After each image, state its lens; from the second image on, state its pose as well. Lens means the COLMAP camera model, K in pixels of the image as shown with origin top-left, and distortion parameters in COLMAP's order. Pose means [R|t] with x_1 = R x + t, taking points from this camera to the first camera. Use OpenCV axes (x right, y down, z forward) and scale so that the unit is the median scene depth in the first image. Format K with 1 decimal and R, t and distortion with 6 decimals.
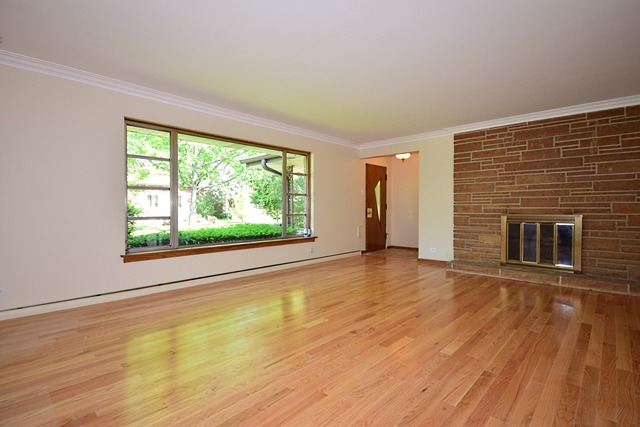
lens RADIAL K [[316.0, 0, 320.0], [0, 316.0, 213.5], [0, 0, 1]] dist [0.041320, -0.020217]
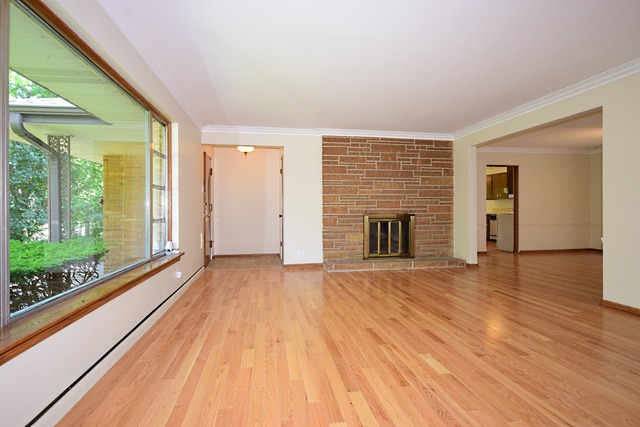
lens RADIAL K [[323.1, 0, 318.7], [0, 323.1, 212.6], [0, 0, 1]] dist [0.001582, 0.000139]
pose [[0.608222, -0.005978, 0.793744, -0.466479], [0.015169, 0.999877, -0.004093, -0.002696], [-0.793622, 0.014530, 0.608238, 0.457763]]
